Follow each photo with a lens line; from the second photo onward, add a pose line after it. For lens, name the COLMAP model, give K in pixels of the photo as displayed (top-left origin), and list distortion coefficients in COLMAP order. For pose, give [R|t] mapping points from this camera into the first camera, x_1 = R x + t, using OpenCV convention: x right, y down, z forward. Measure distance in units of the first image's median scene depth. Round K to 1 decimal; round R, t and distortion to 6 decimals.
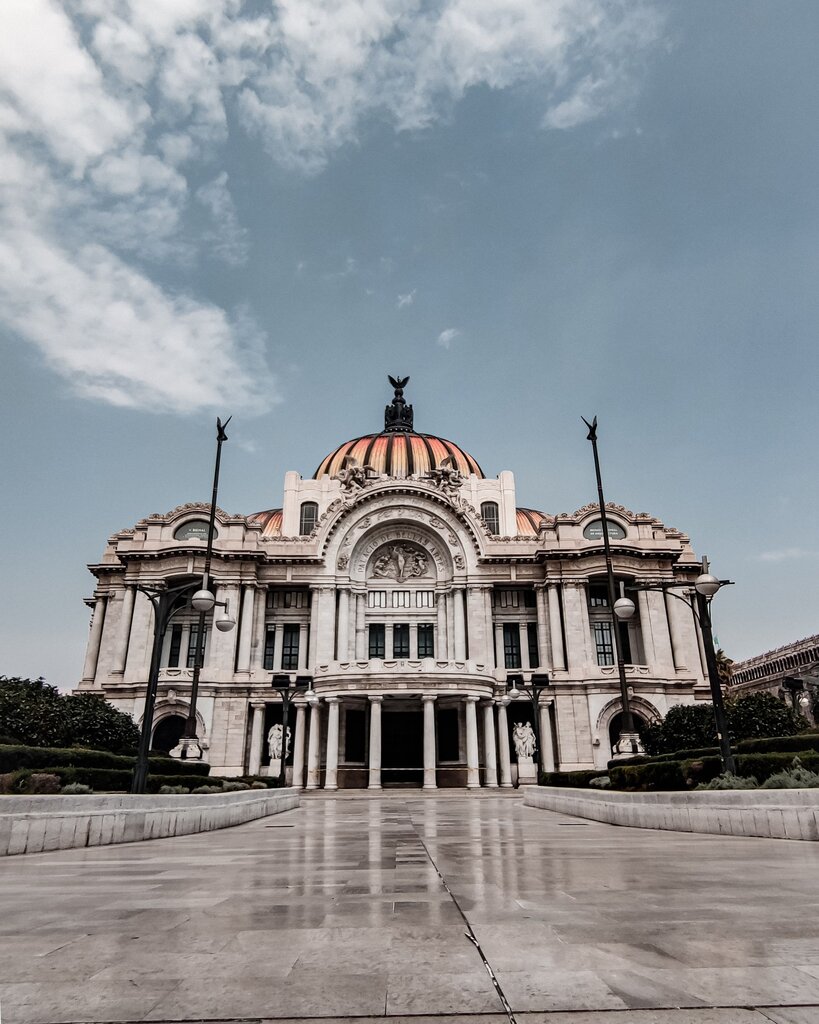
lens RADIAL K [[699.6, 0, 411.3], [0, 699.6, 512.3], [0, 0, 1]] dist [-0.001031, -0.000027]
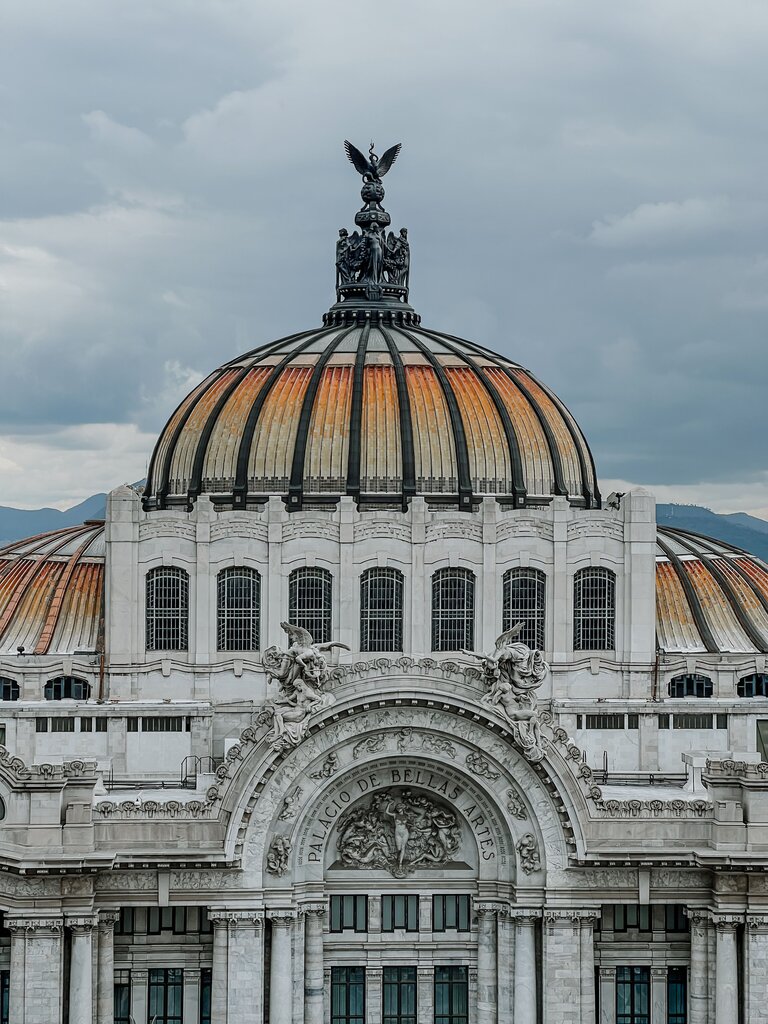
lens RADIAL K [[2205.8, 0, 383.6], [0, 2205.8, 511.9], [0, 0, 1]] dist [0.218728, 0.000000]
pose [[0.999091, 0.010577, 0.041285, -0.090295], [-0.024411, 0.936086, 0.350923, -0.650207], [-0.034935, -0.351612, 0.935494, -0.289785]]
